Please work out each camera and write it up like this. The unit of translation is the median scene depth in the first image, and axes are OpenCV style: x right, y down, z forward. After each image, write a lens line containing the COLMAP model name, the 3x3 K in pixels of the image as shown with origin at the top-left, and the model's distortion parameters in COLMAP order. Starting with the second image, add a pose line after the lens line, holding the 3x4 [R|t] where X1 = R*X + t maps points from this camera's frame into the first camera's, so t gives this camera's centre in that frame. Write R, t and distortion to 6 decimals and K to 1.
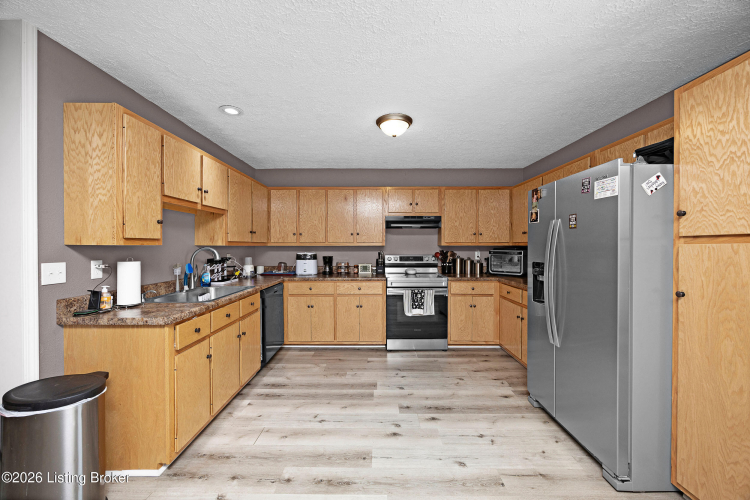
lens RADIAL K [[284.1, 0, 377.4], [0, 284.1, 249.0], [0, 0, 1]] dist [-0.003544, -0.000941]
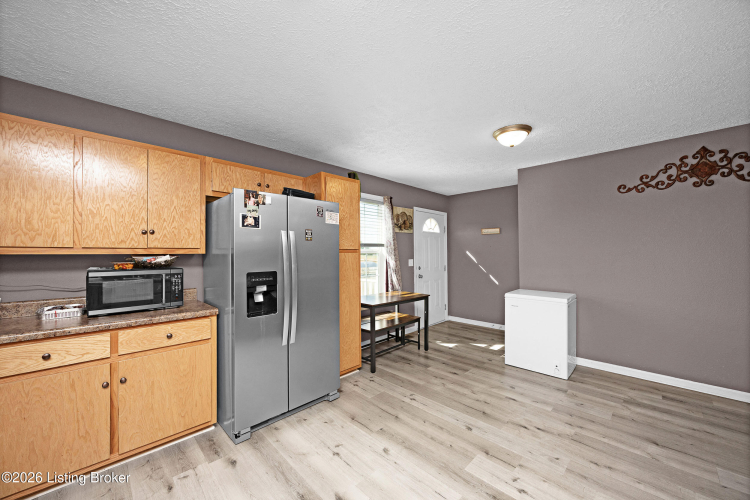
lens RADIAL K [[284.1, 0, 375.0], [0, 284.1, 251.3], [0, 0, 1]] dist [-0.003544, -0.000941]
pose [[-0.711864, 0.006049, 0.702292, -0.288404], [0.009172, 0.999958, 0.000684, -0.014684], [-0.702258, 0.006928, -0.711889, 1.141694]]
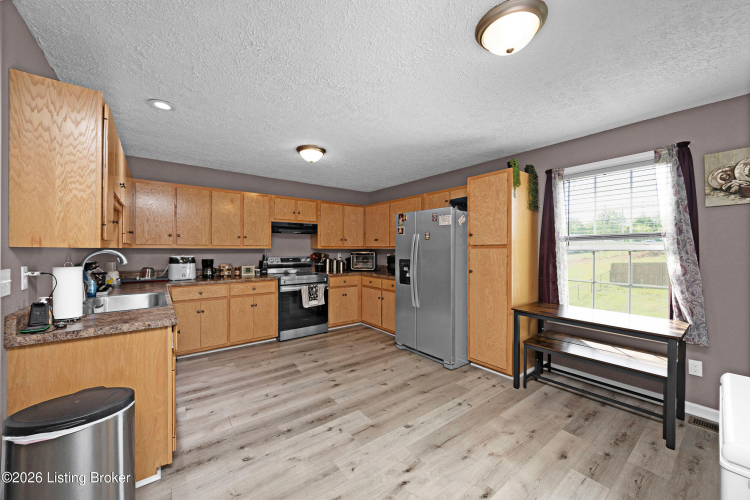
lens RADIAL K [[284.1, 0, 375.2], [0, 284.1, 250.0], [0, 0, 1]] dist [-0.003544, -0.000941]
pose [[0.788086, 0.000017, 0.615565, -0.466312], [0.003685, 0.999982, -0.004745, 0.001089], [-0.615554, 0.006008, 0.788072, -0.154671]]
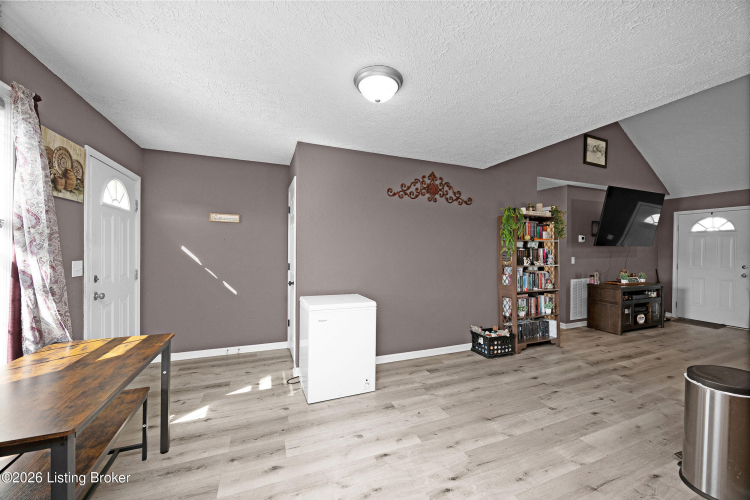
lens RADIAL K [[284.1, 0, 377.5], [0, 284.1, 251.1], [0, 0, 1]] dist [-0.003544, -0.000941]
pose [[-0.925097, -0.010406, -0.379588, 0.324265], [-0.014352, 0.999868, 0.007566, -0.006149], [0.379459, 0.012447, -0.925125, 0.761660]]
